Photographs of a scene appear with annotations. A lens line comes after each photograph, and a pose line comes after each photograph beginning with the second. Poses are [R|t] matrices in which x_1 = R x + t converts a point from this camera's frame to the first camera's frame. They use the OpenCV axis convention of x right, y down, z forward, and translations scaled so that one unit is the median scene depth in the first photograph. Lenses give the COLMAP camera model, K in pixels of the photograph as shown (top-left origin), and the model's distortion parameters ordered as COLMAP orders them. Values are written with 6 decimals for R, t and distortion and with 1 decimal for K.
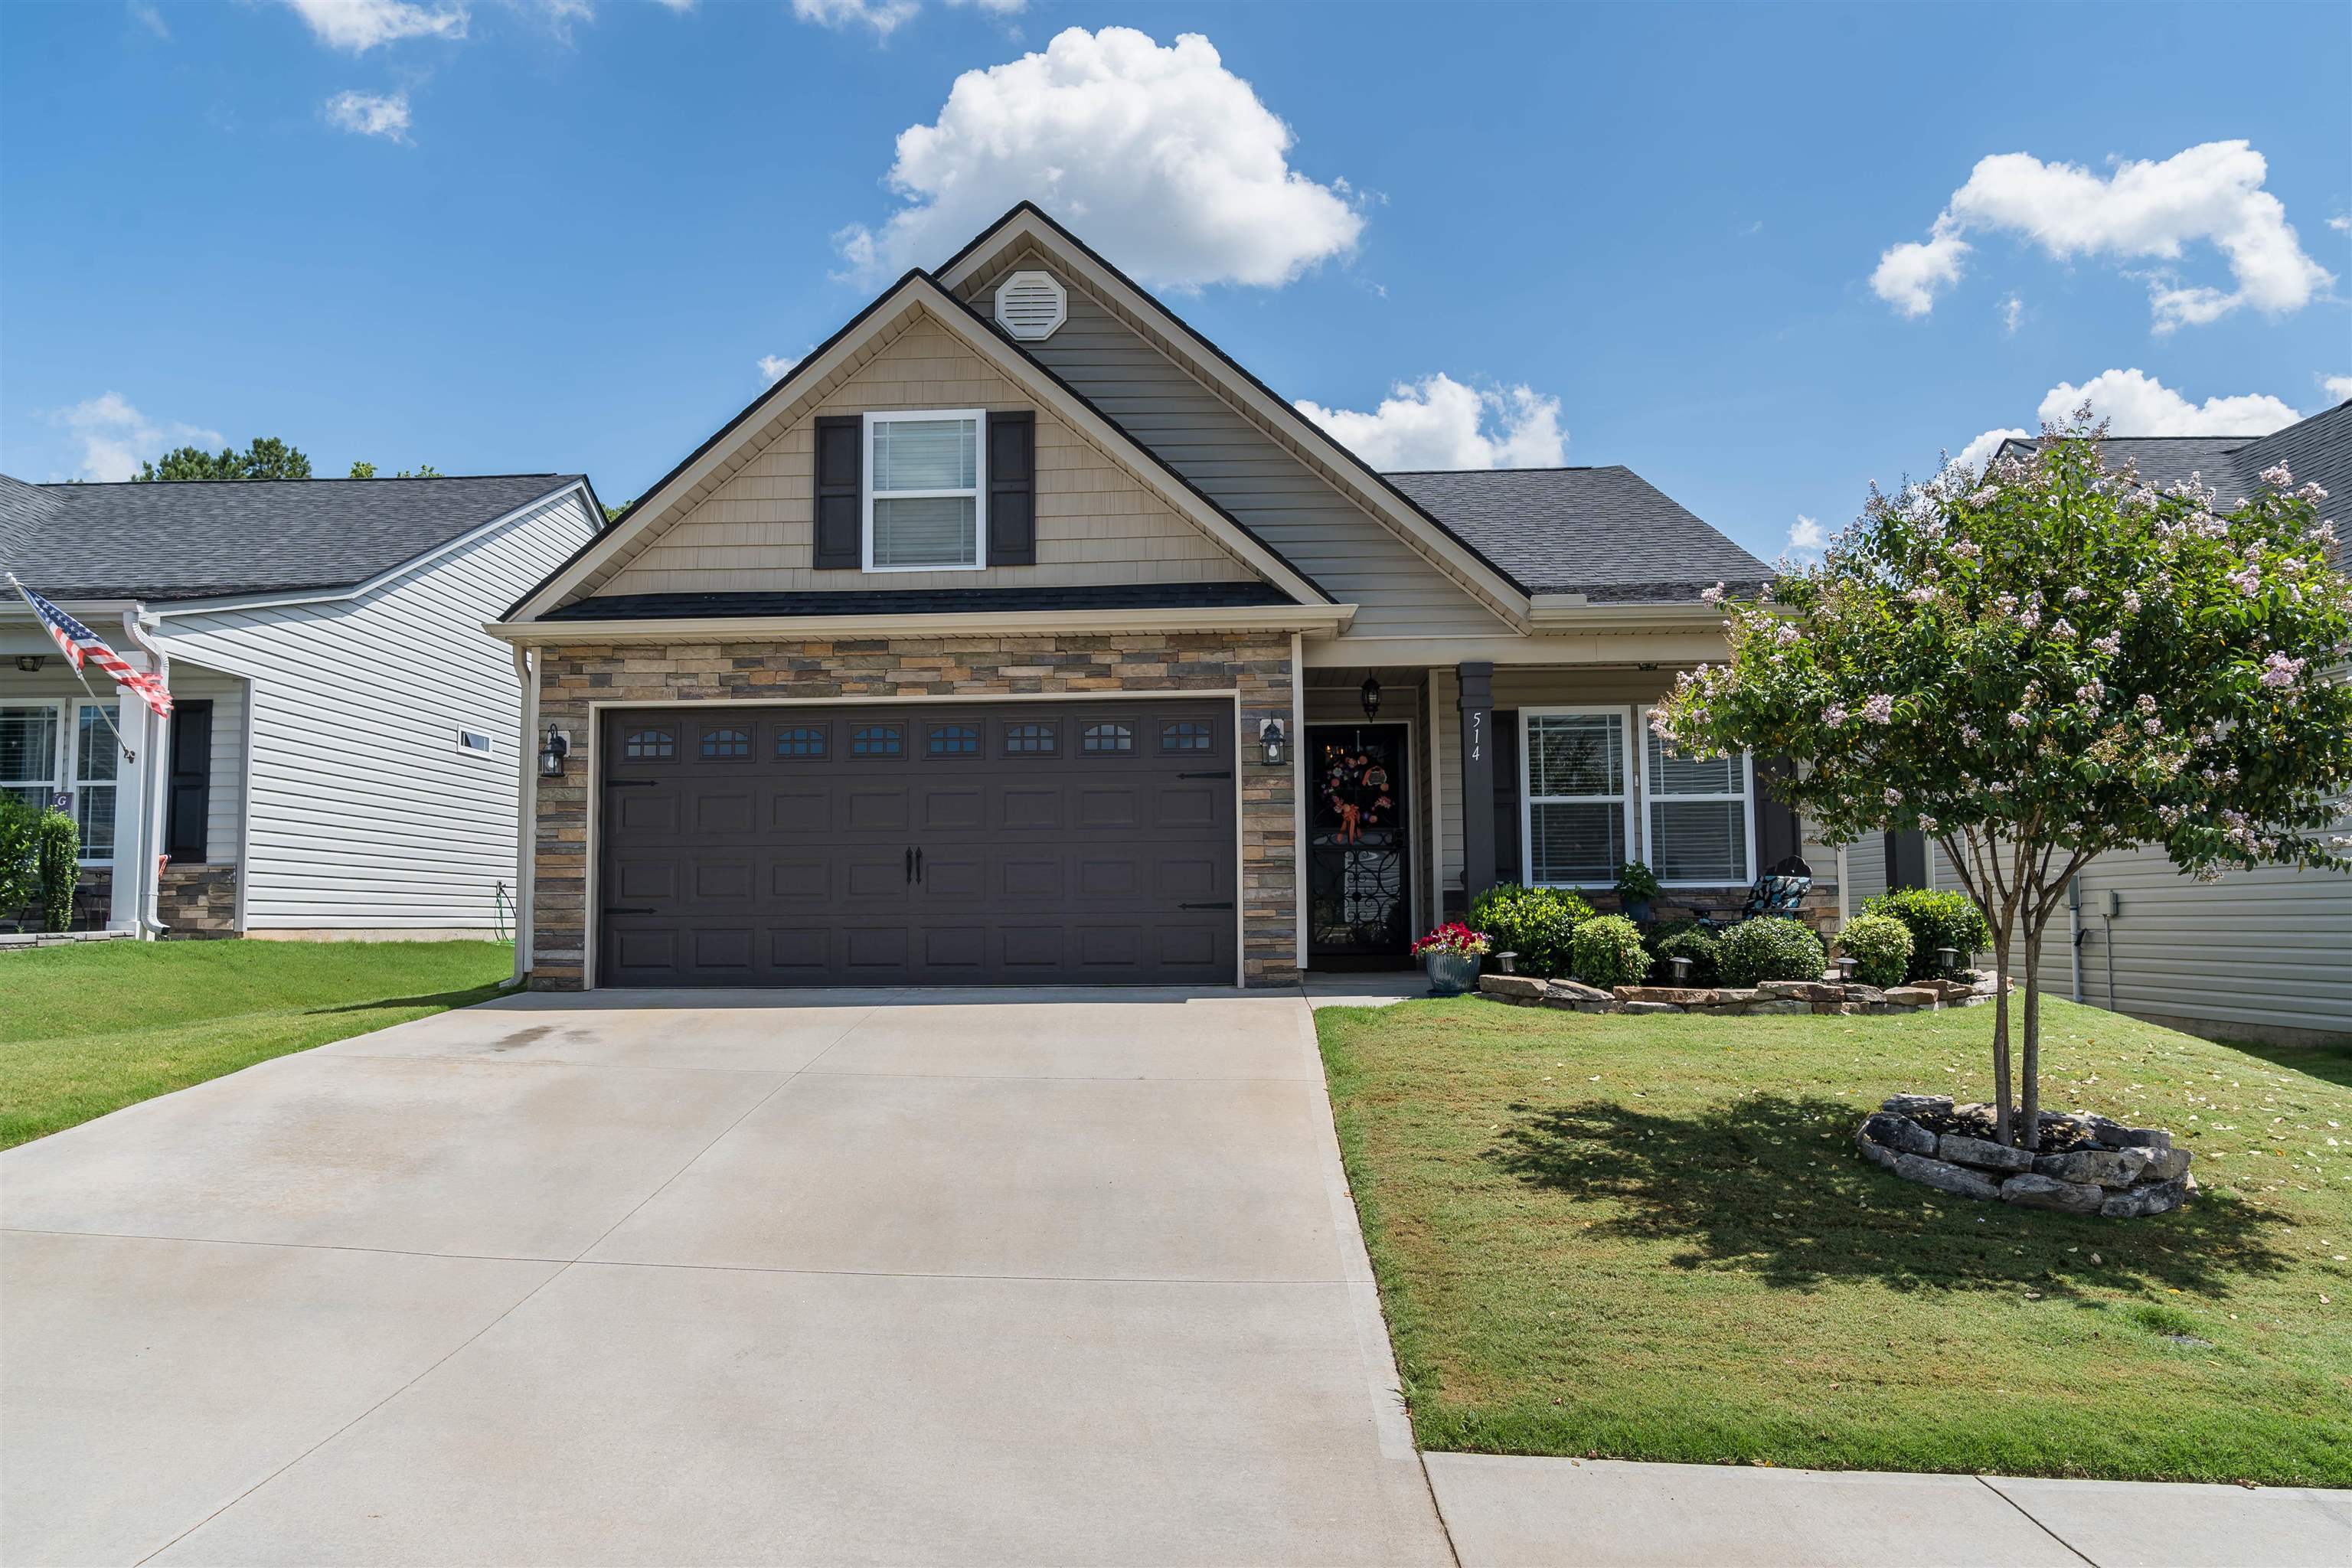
lens RADIAL K [[1622.5, 0, 1176.0], [0, 1622.5, 784.0], [0, 0, 1]] dist [-0.010223, -0.000971]
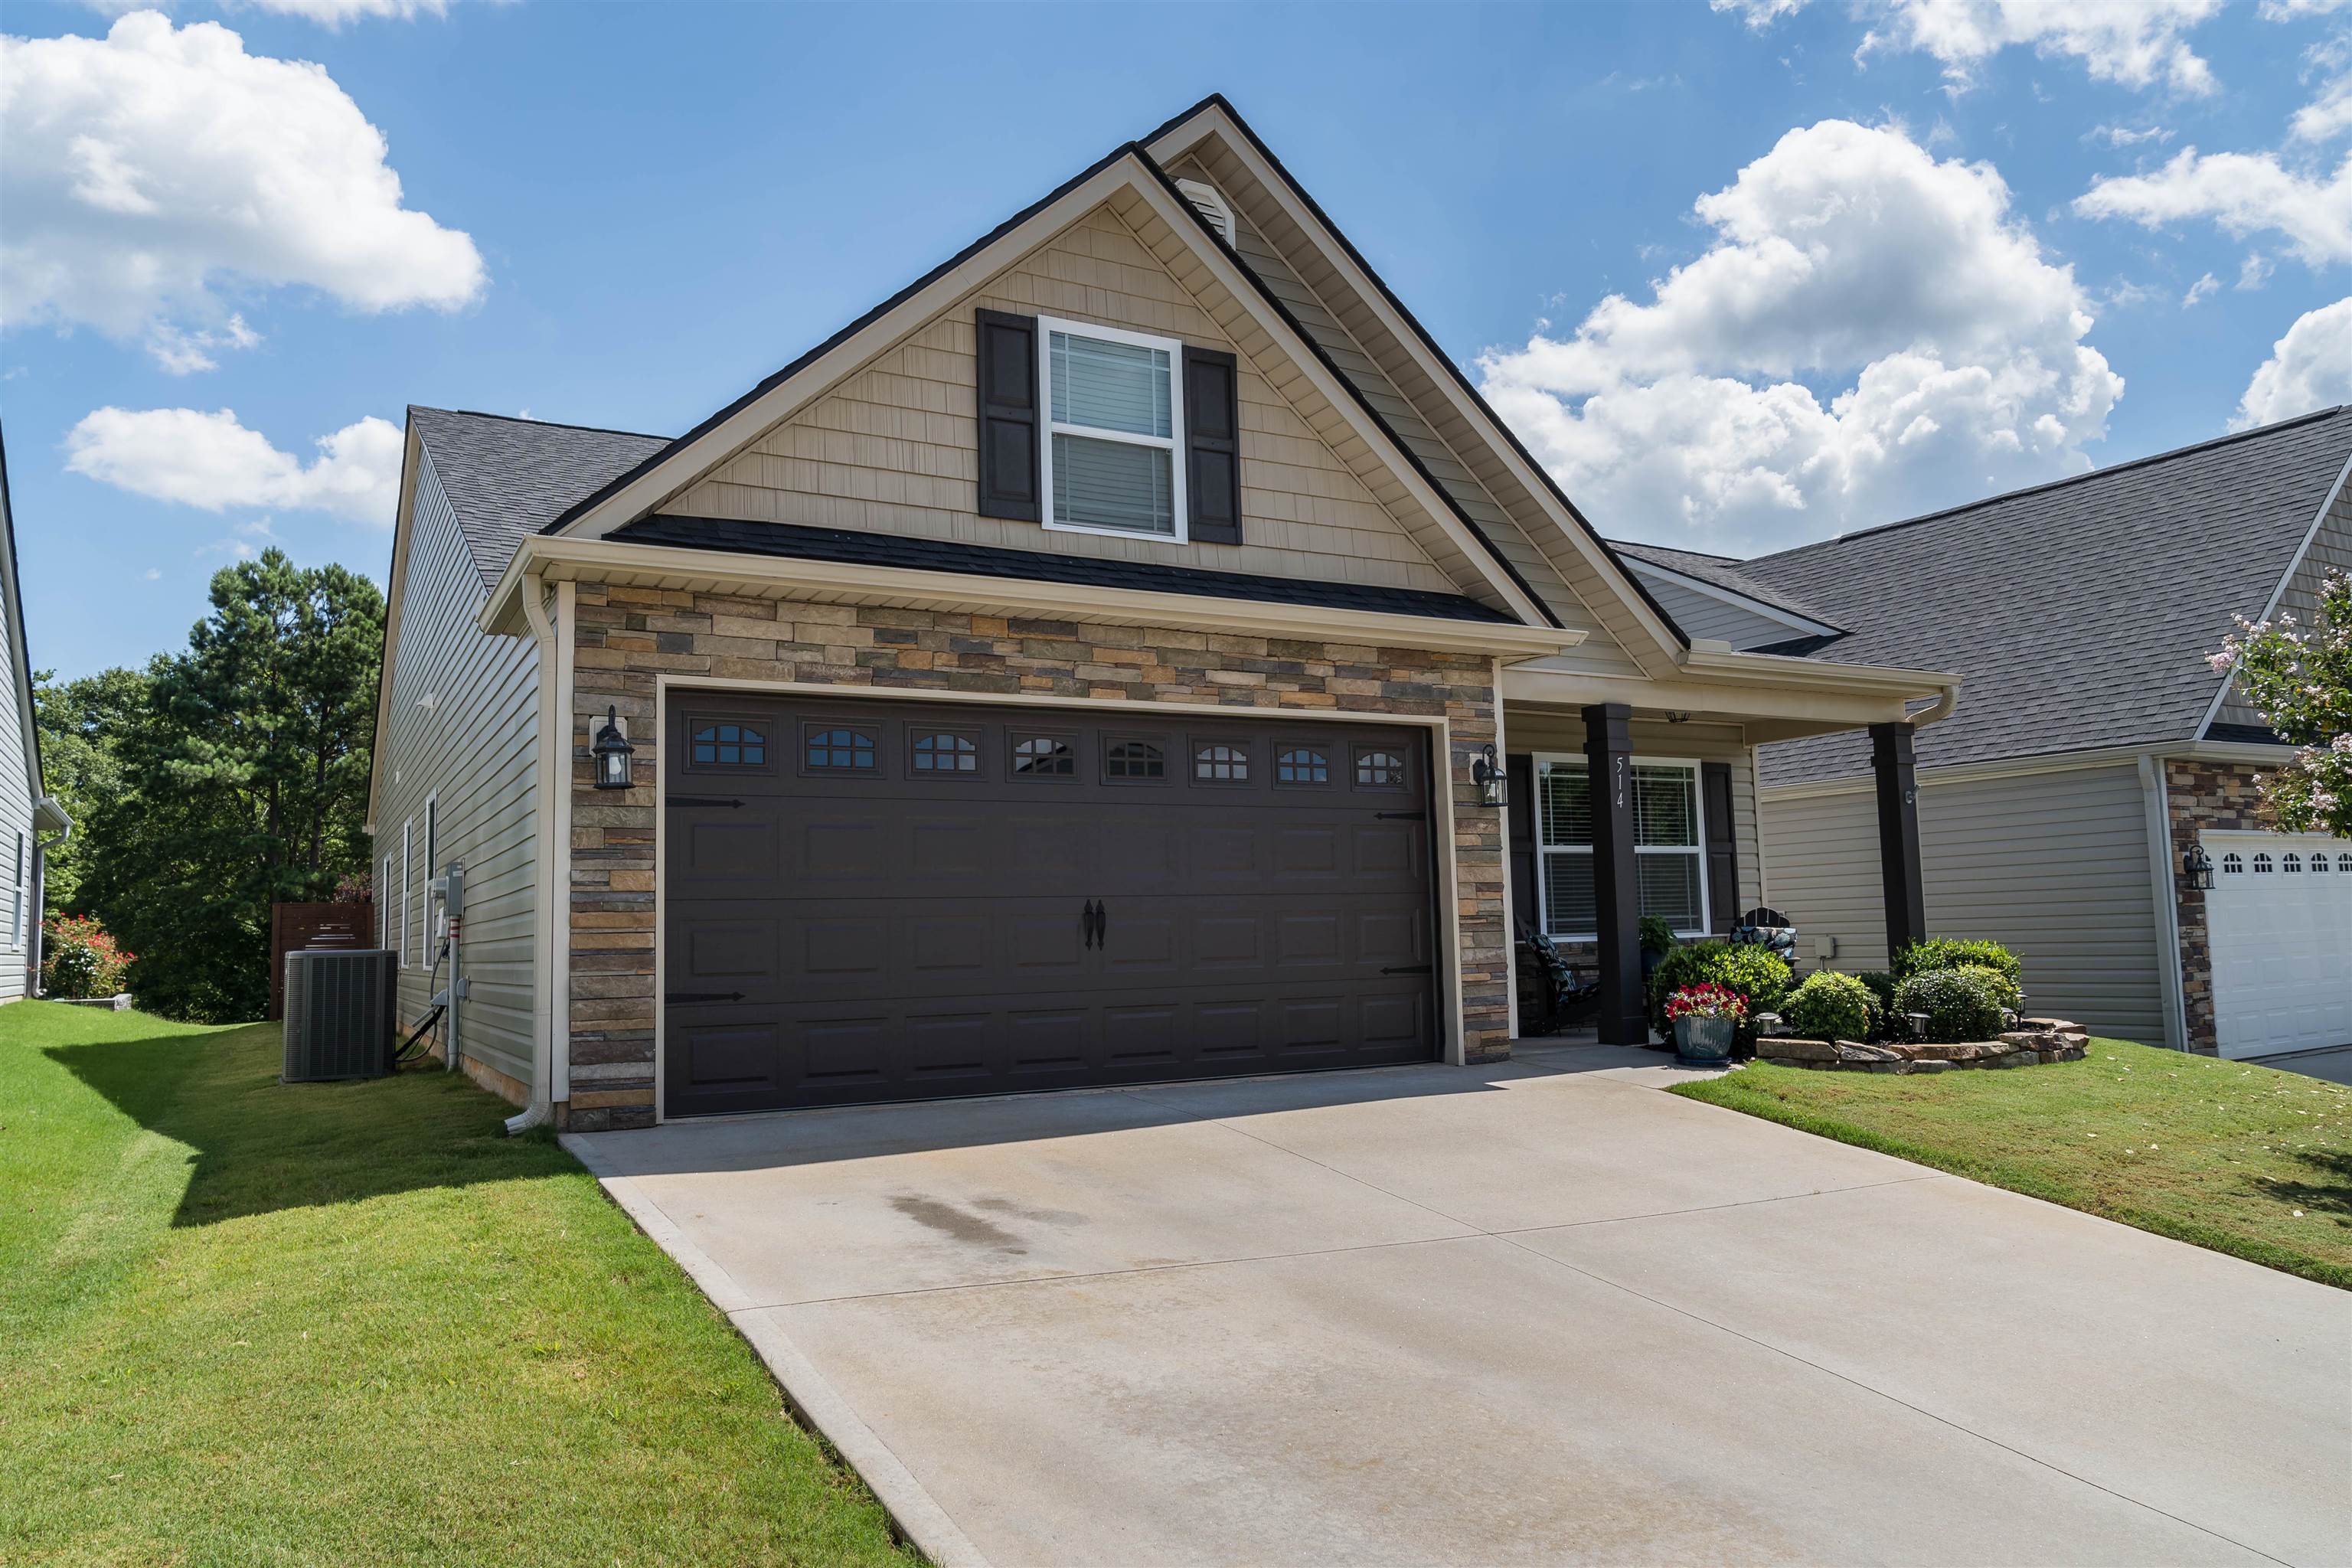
lens RADIAL K [[1576.2, 0, 1176.0], [0, 1576.2, 784.0], [0, 0, 1]] dist [-0.004732, 0.003484]
pose [[0.850593, 0.038891, 0.524385, -0.516235], [-0.025050, 0.999126, -0.033469, 0.008694], [-0.525228, 0.015333, 0.850824, 0.359131]]
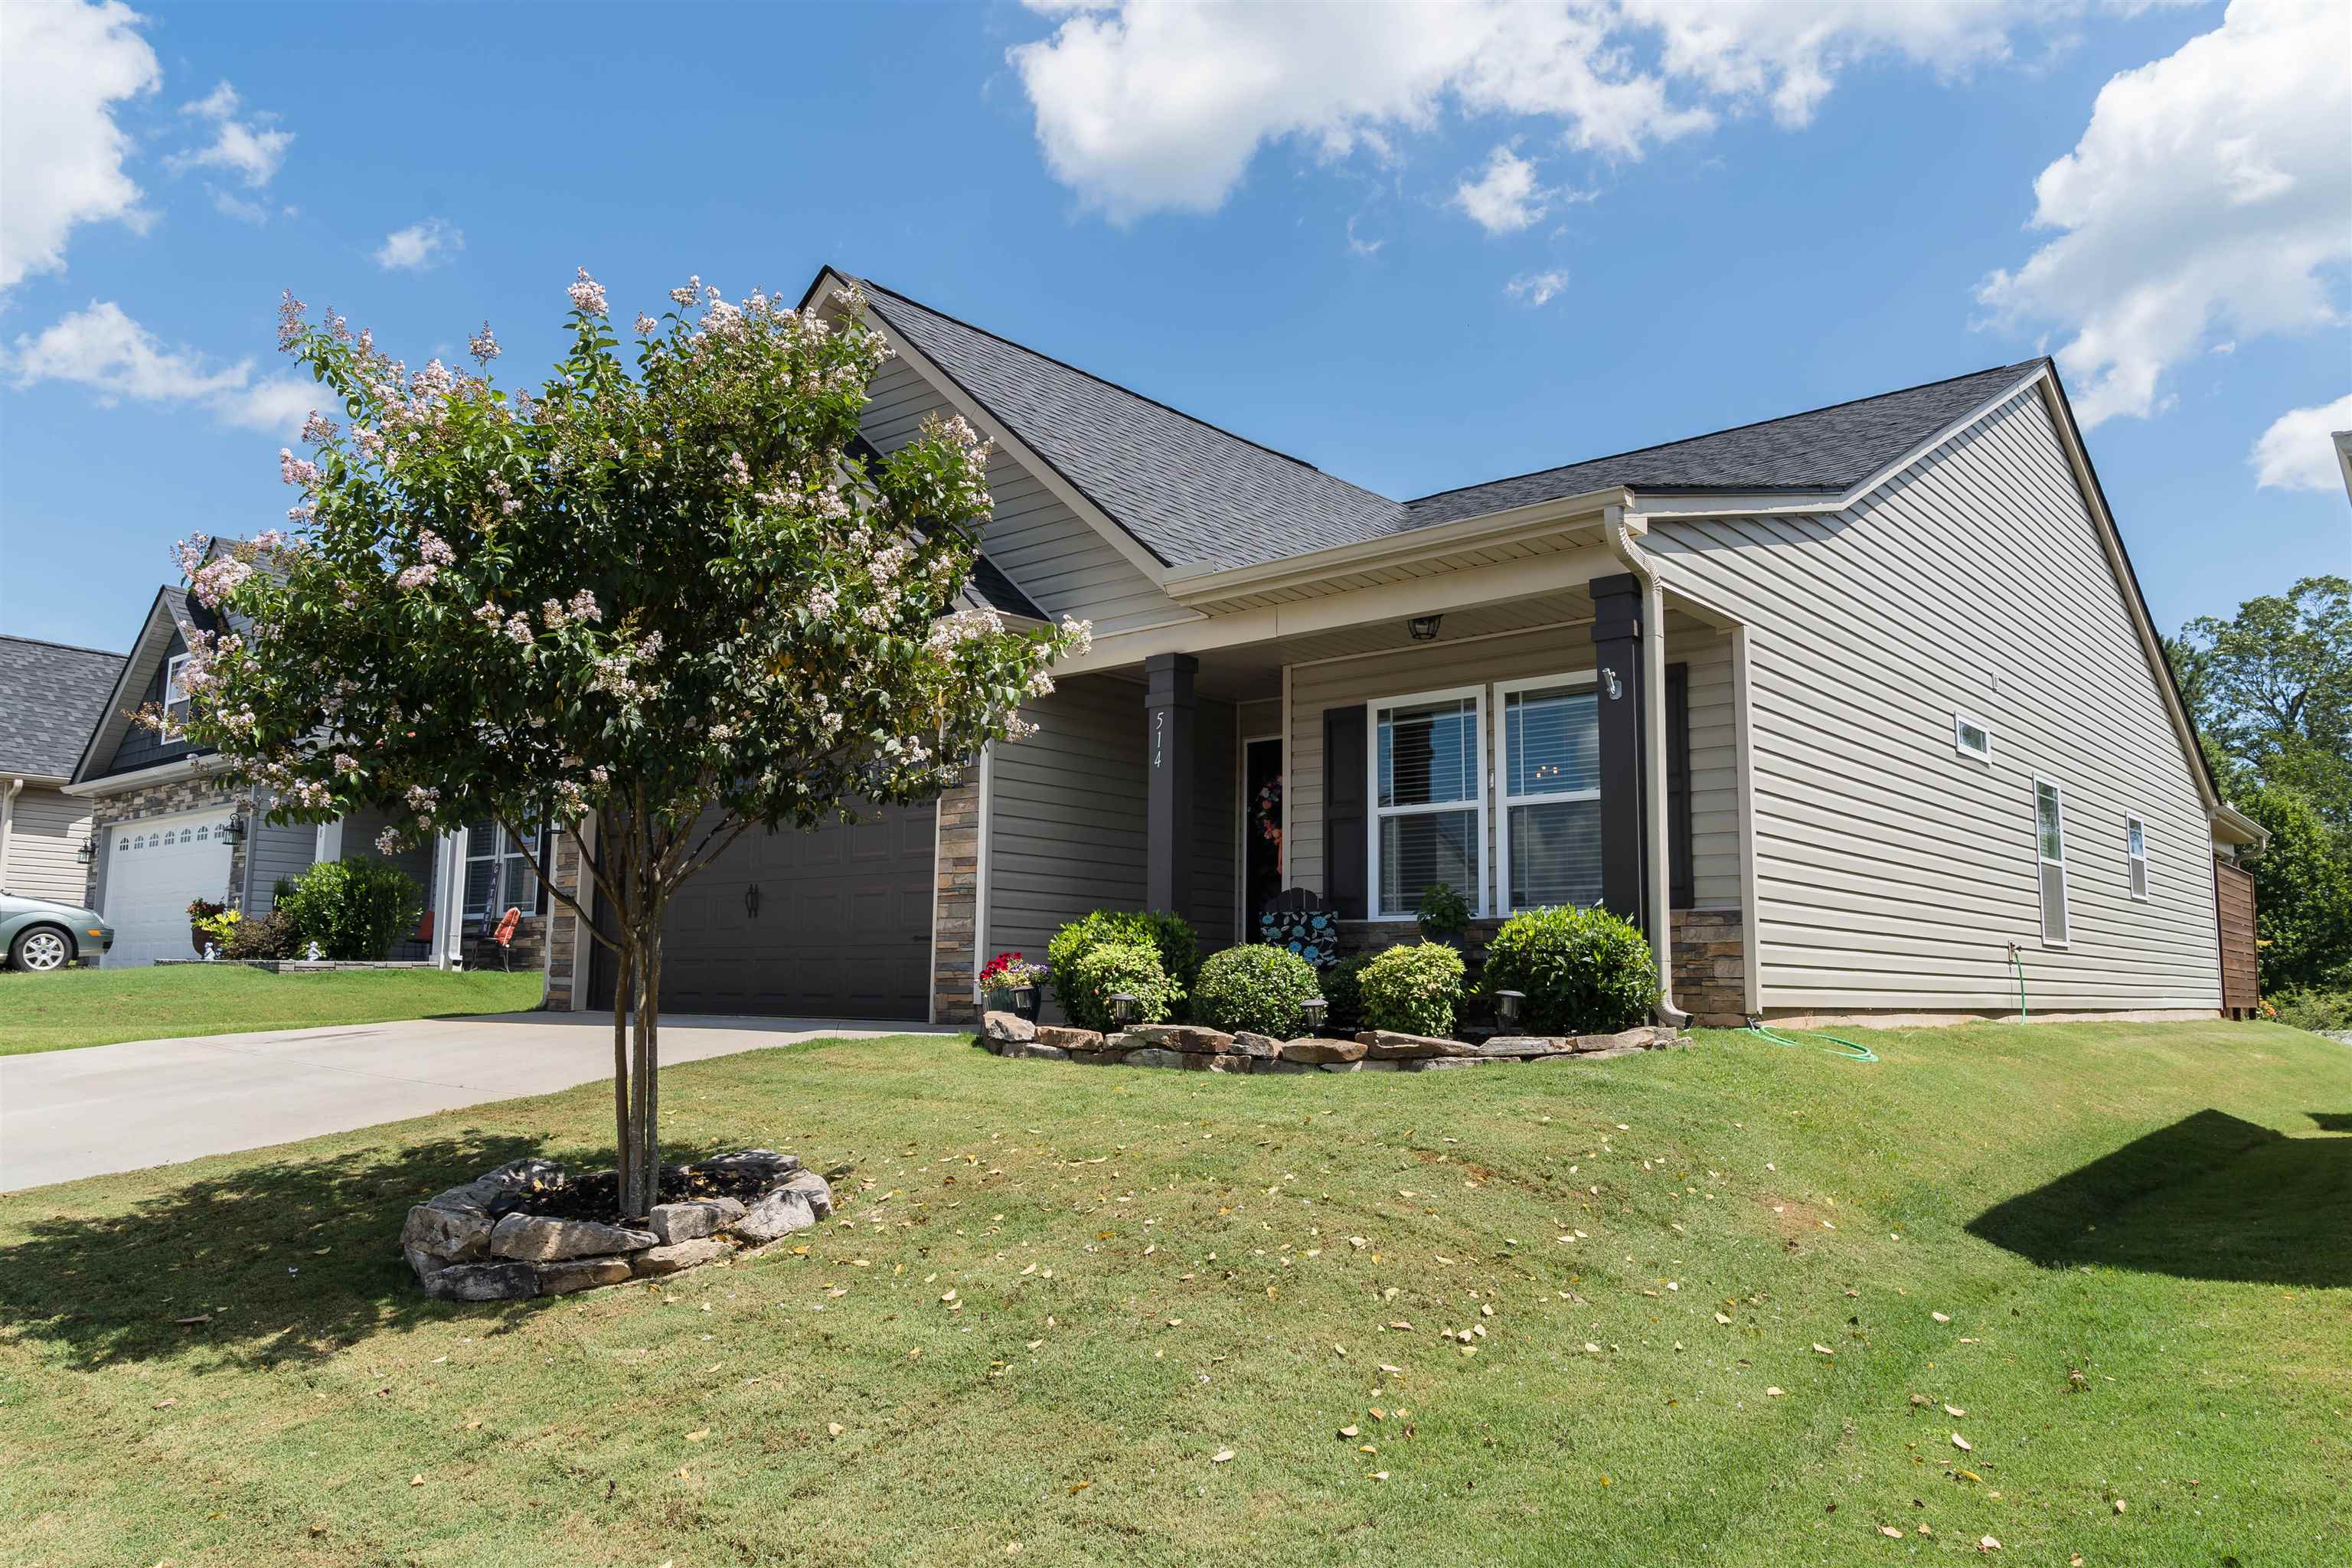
lens RADIAL K [[1645.0, 0, 1176.0], [0, 1645.0, 784.0], [0, 0, 1]] dist [0.006111, 0.002542]
pose [[0.779608, -0.063081, -0.623082, 0.741688], [0.037952, 0.997844, -0.053536, 0.041313], [0.625116, 0.018090, 0.780322, 0.324456]]
